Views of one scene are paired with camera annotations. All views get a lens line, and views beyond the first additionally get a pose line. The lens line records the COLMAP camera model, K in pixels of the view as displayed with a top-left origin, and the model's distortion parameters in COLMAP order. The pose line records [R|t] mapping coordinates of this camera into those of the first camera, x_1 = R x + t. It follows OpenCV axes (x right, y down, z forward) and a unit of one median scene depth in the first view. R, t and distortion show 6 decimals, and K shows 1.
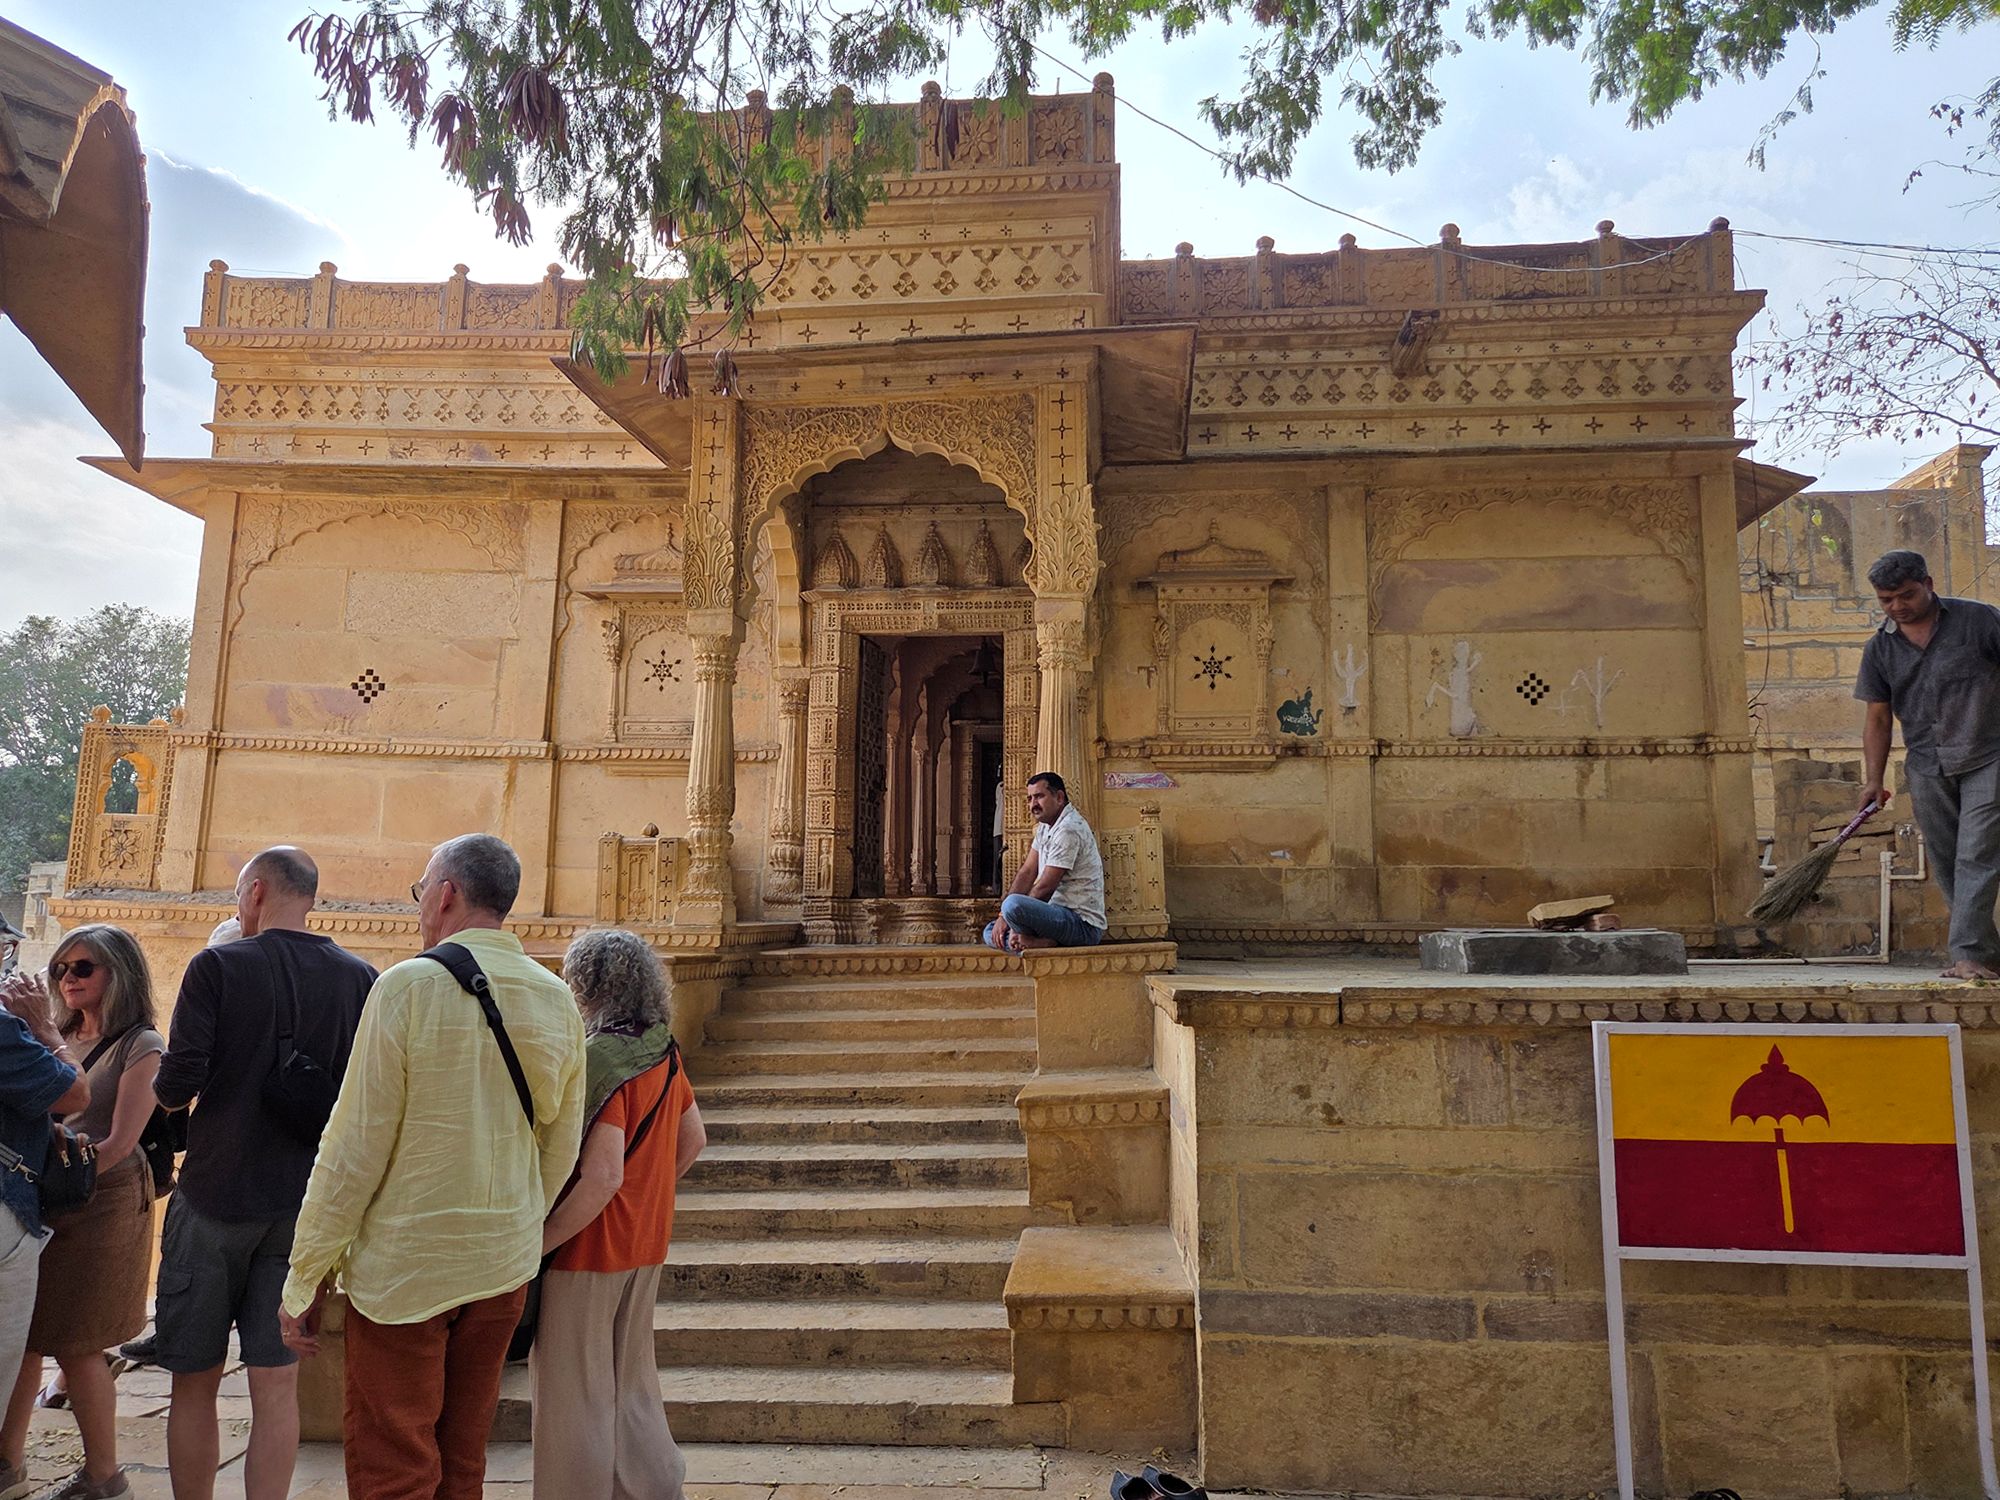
lens RADIAL K [[1290.8, 0, 1000.0], [0, 1290.8, 750.0], [0, 0, 1]] dist [0.005243, -0.041048]
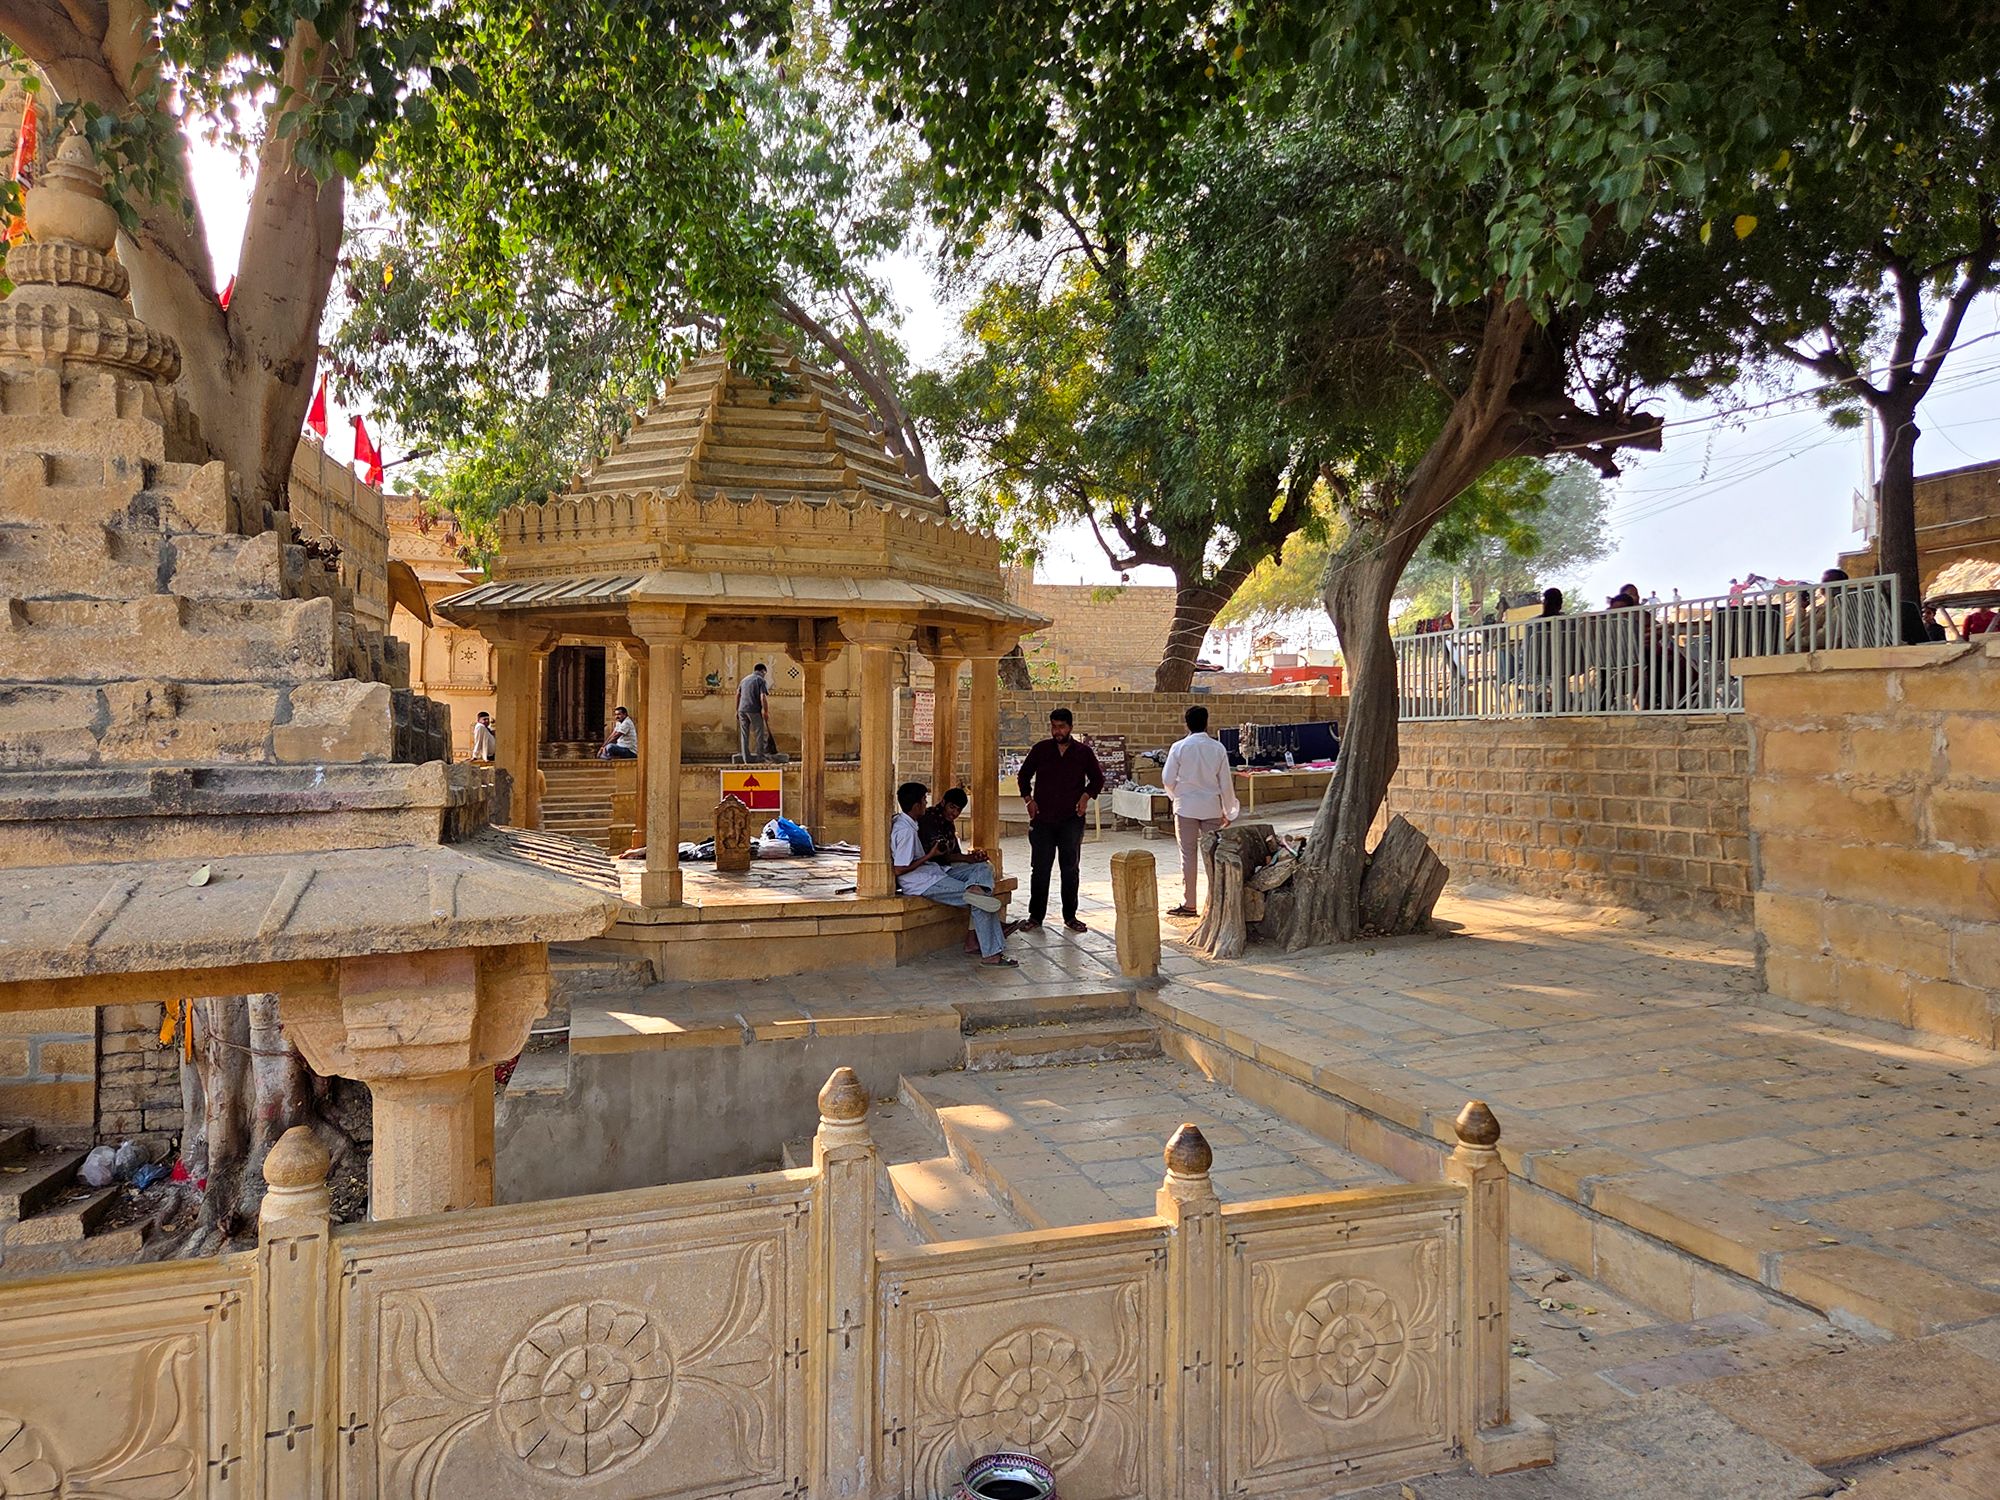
lens RADIAL K [[1290.8, 0, 1000.0], [0, 1290.8, 750.0], [0, 0, 1]] dist [0.005243, -0.041048]
pose [[0.952077, 0.002102, 0.305852, -0.044299], [-0.043002, 0.990964, 0.127050, -0.307457], [-0.302822, -0.134113, 0.943564, -2.236010]]
